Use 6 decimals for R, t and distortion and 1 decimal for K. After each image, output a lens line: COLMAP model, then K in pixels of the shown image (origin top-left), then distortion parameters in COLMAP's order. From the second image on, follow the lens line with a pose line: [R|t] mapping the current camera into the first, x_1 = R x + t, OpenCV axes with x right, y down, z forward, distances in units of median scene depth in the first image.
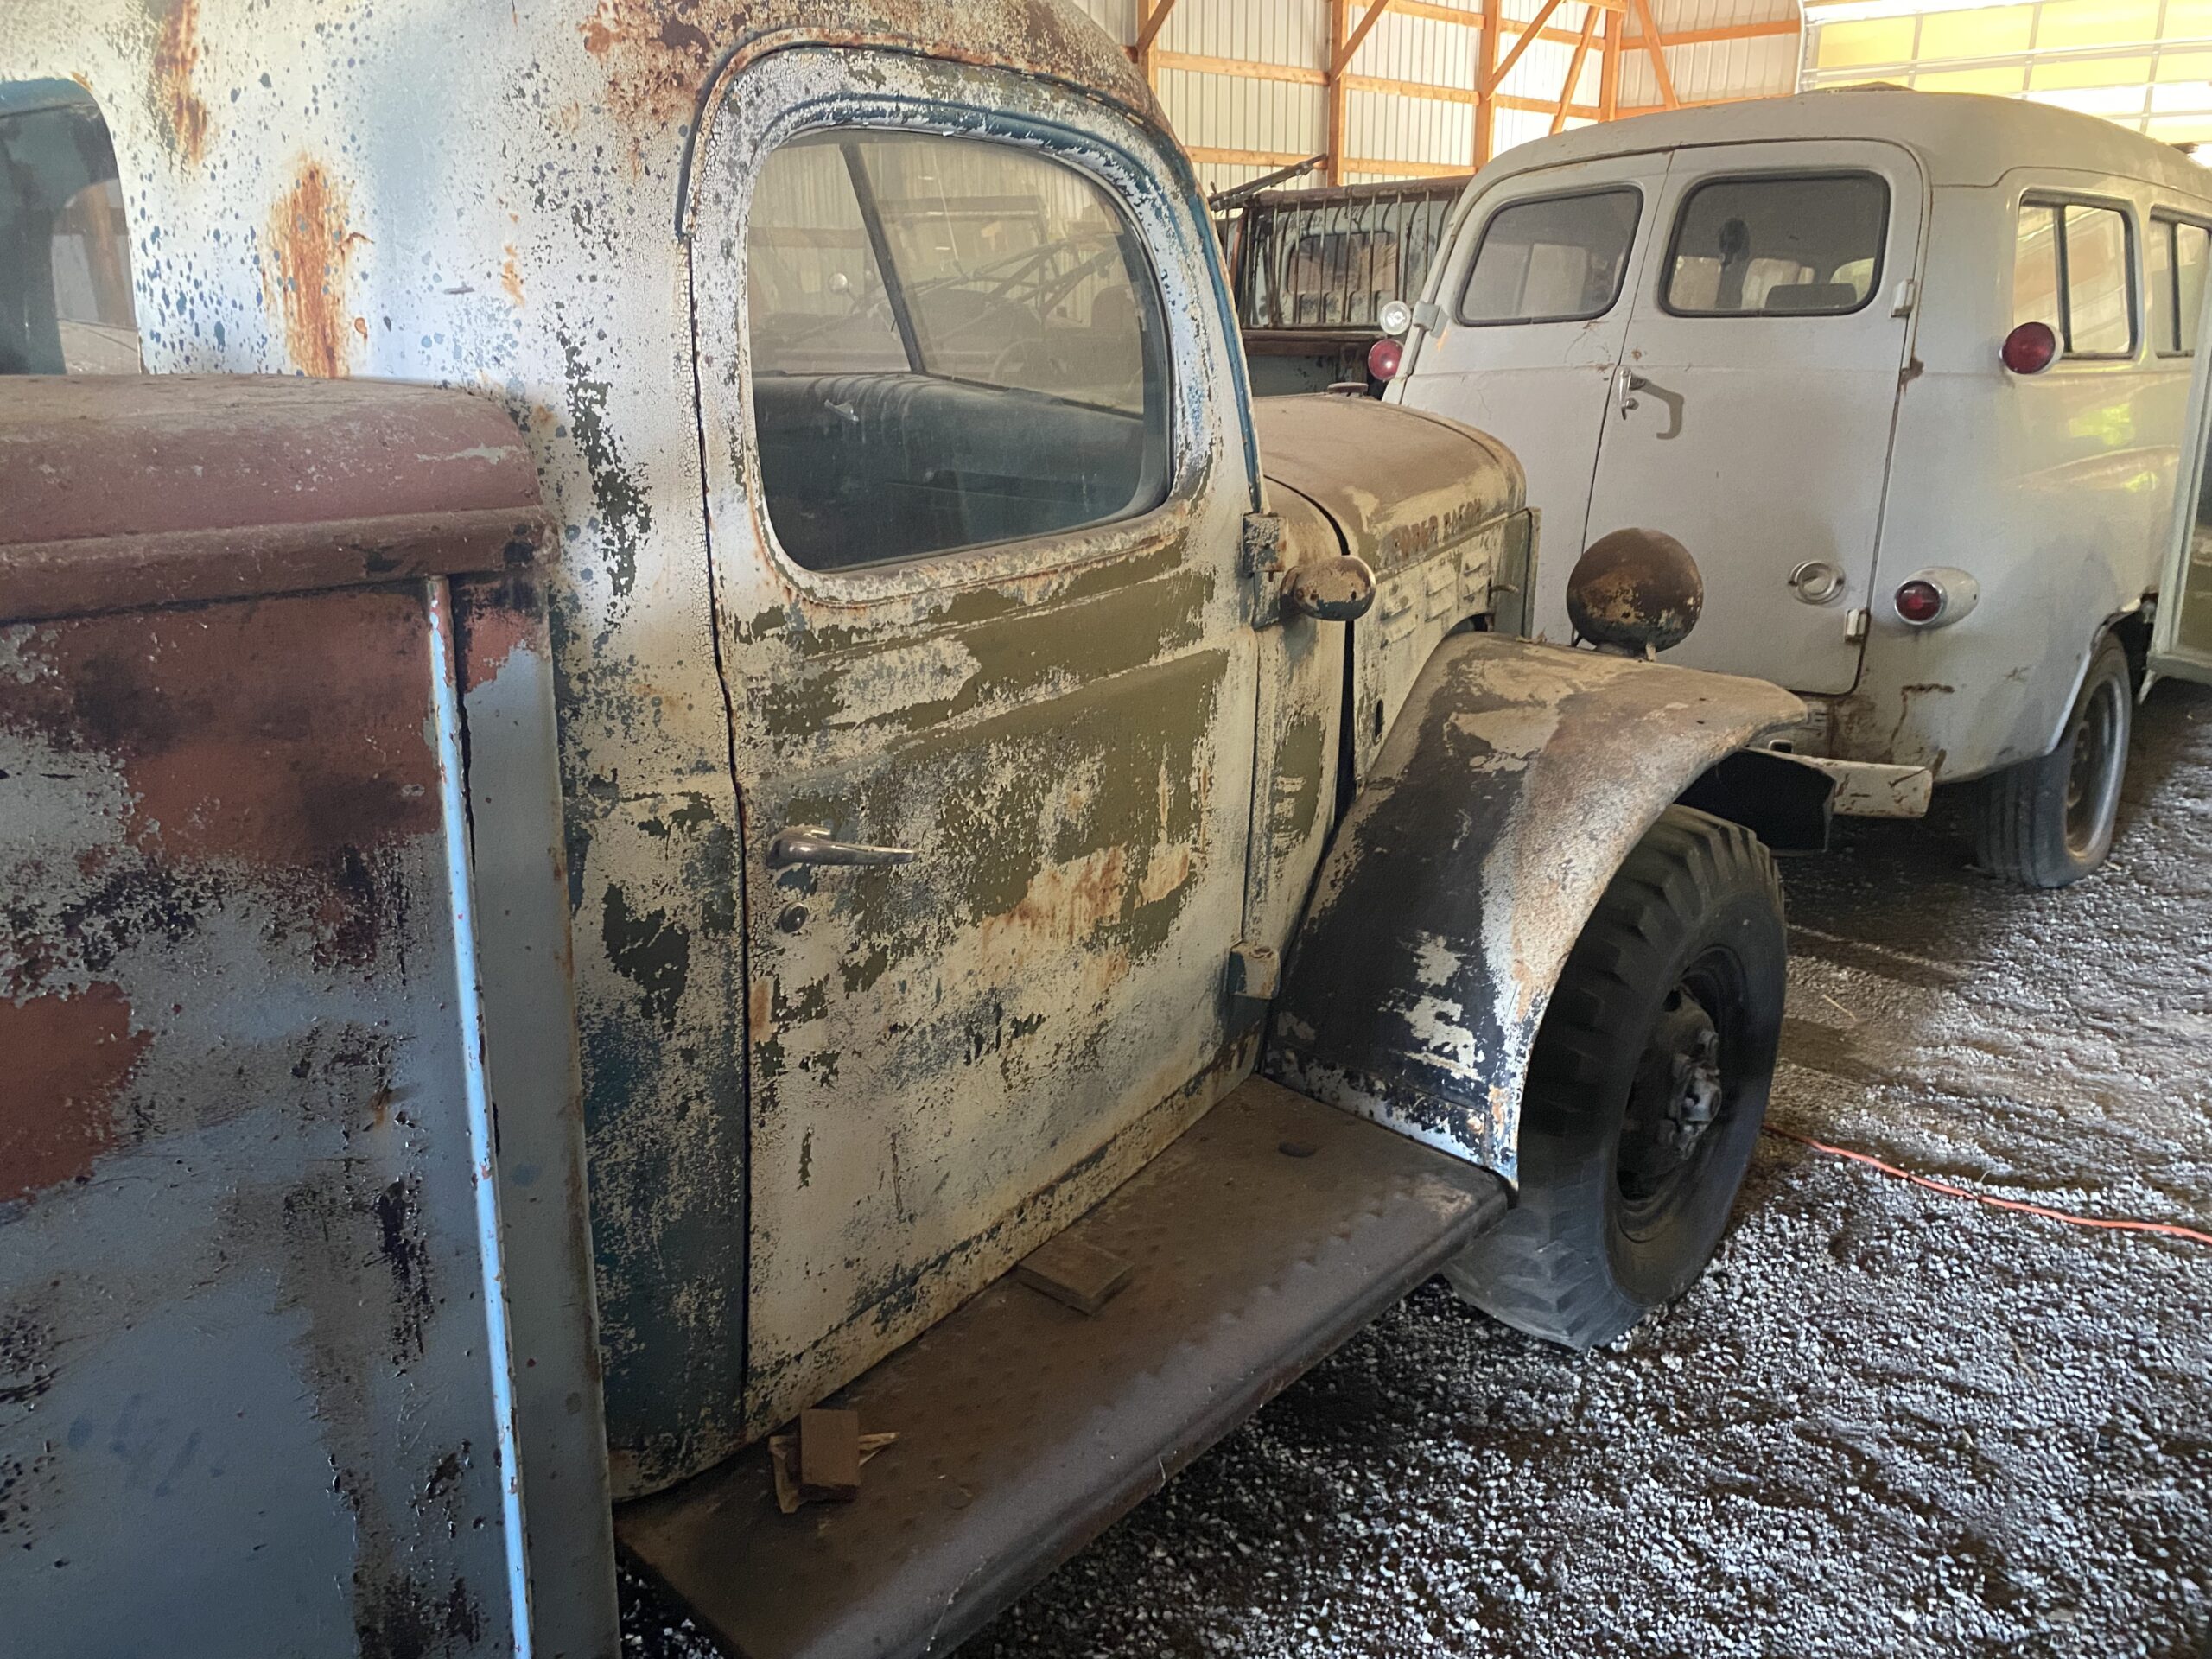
lens RADIAL K [[1679.5, 0, 1112.8], [0, 1679.5, 825.8], [0, 0, 1]] dist [0.031343, -0.023758]
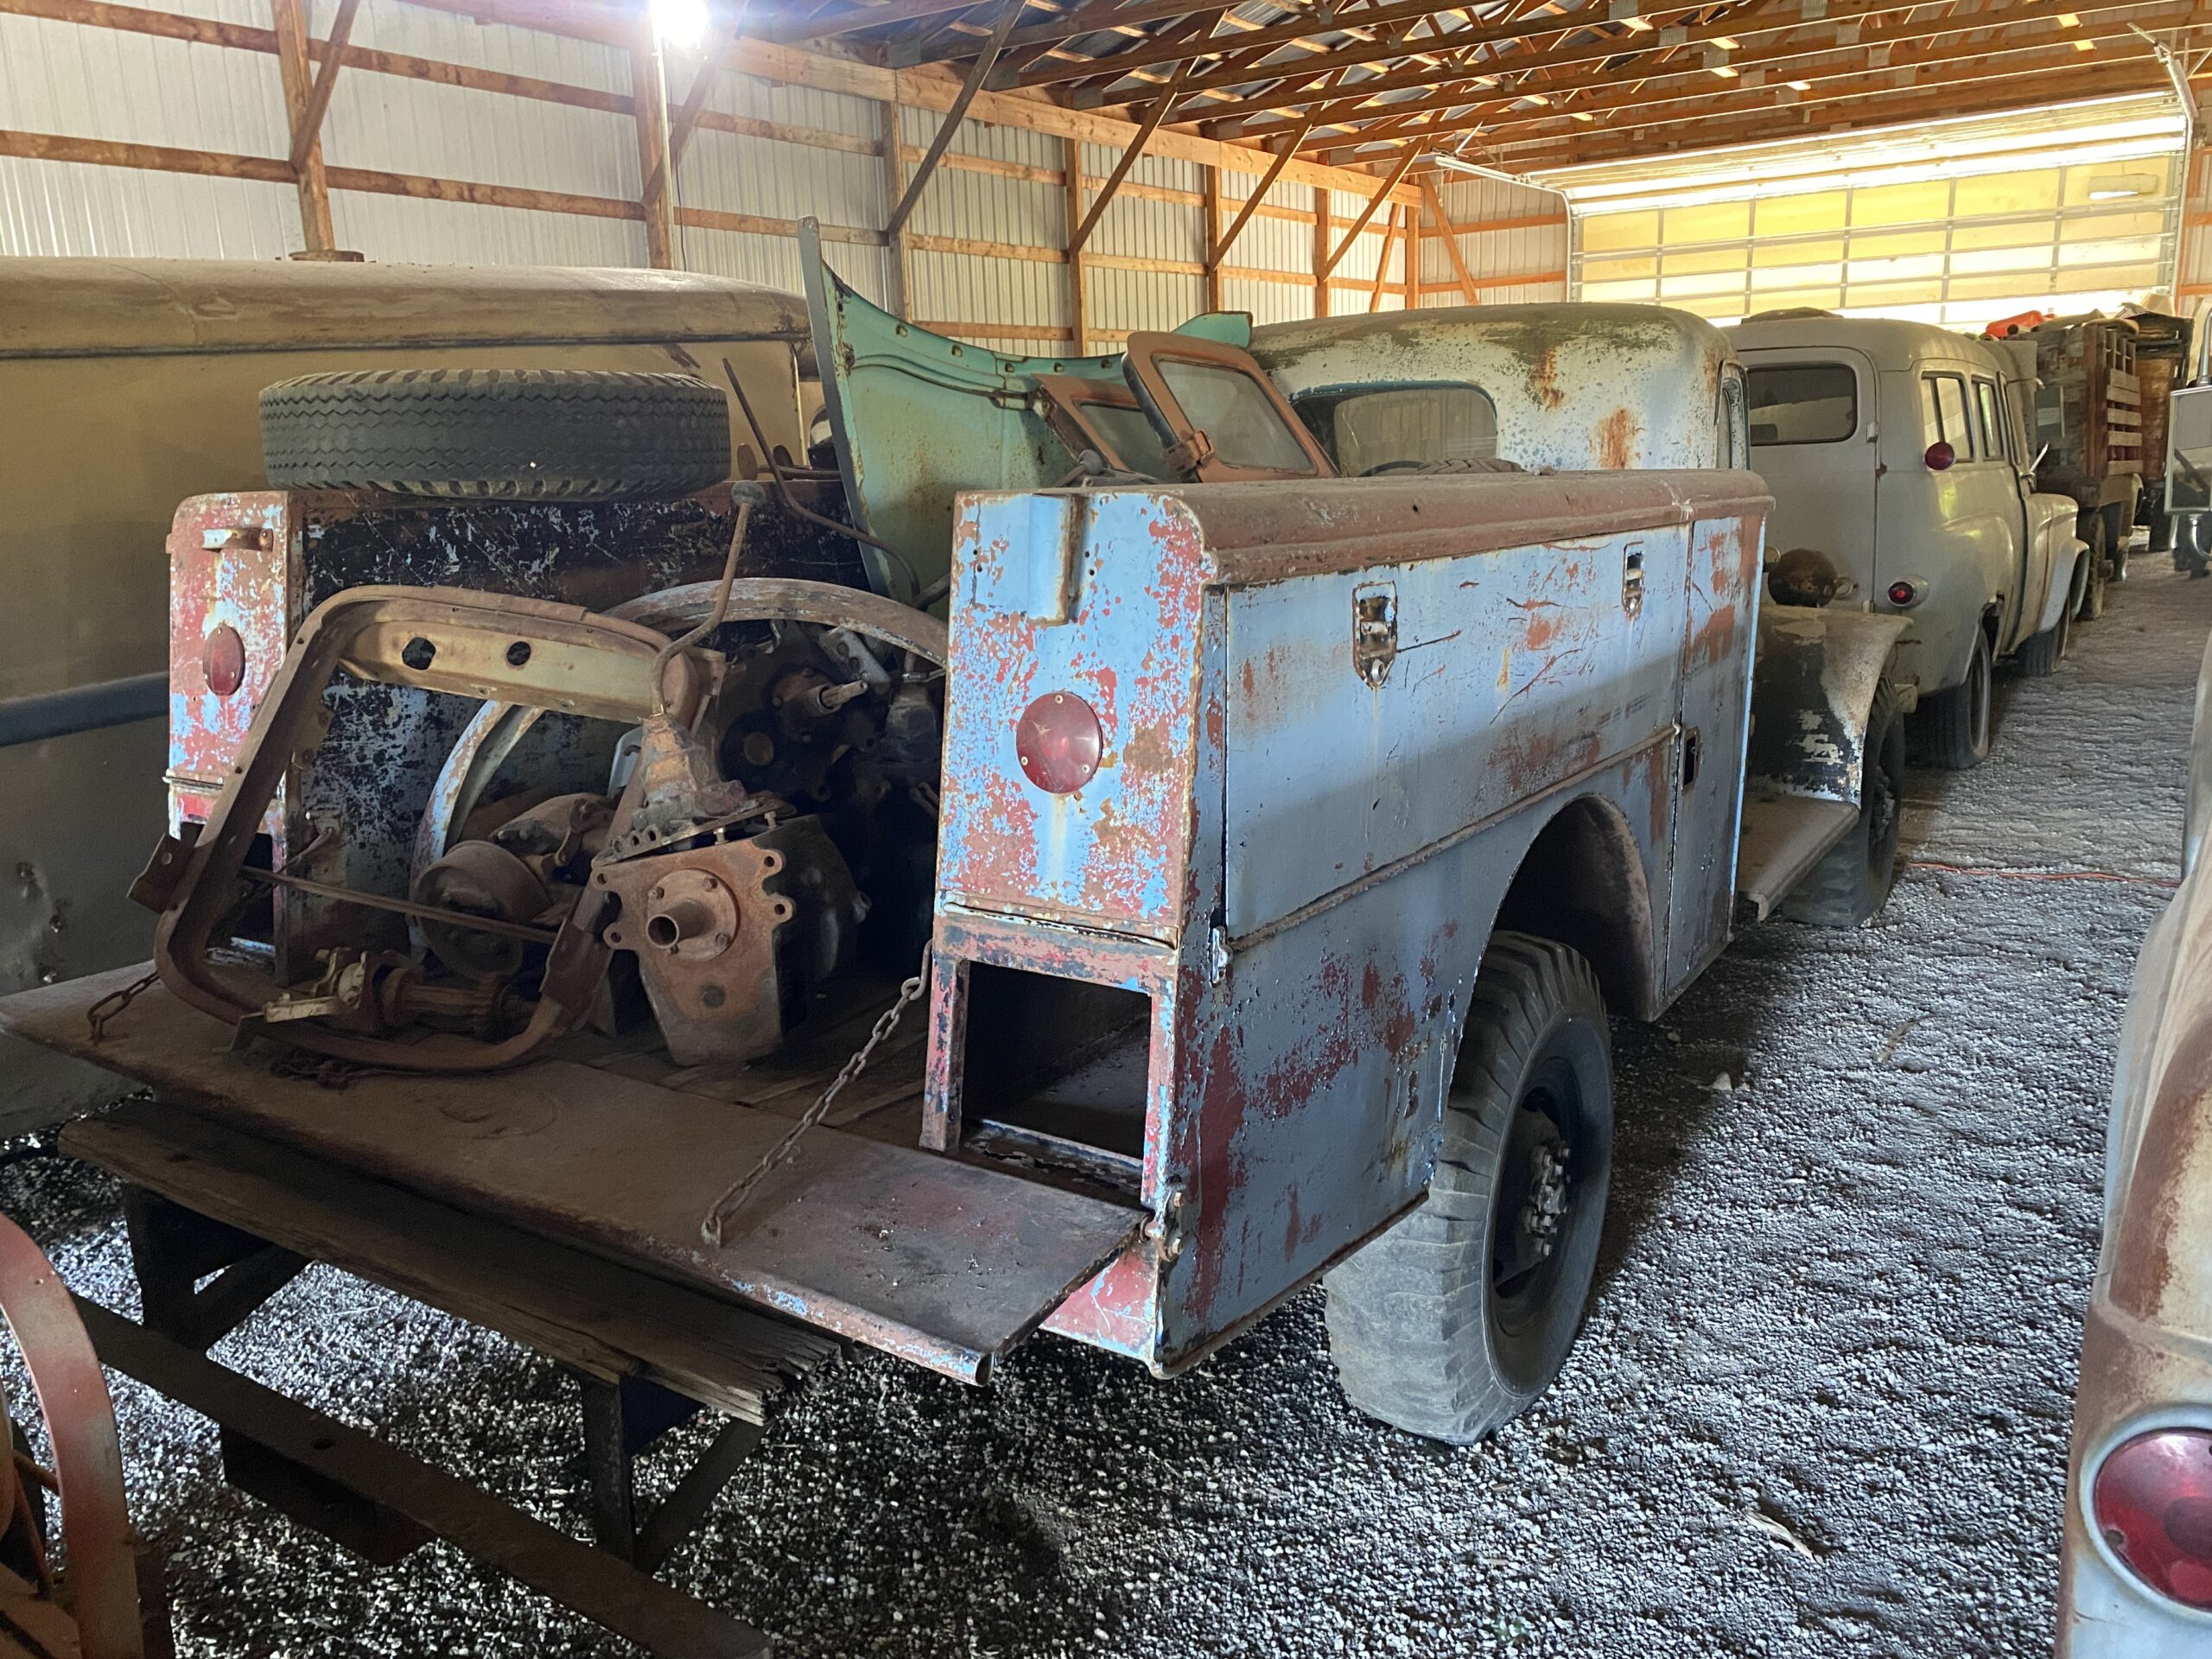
lens RADIAL K [[1648.8, 0, 1157.6], [0, 1648.8, 830.7], [0, 0, 1]] dist [0.037334, 0.001491]
pose [[0.986550, -0.067277, 0.148972, -0.590027], [0.078875, 0.994182, -0.073361, 0.186689], [-0.143170, 0.084124, 0.986116, -0.622758]]
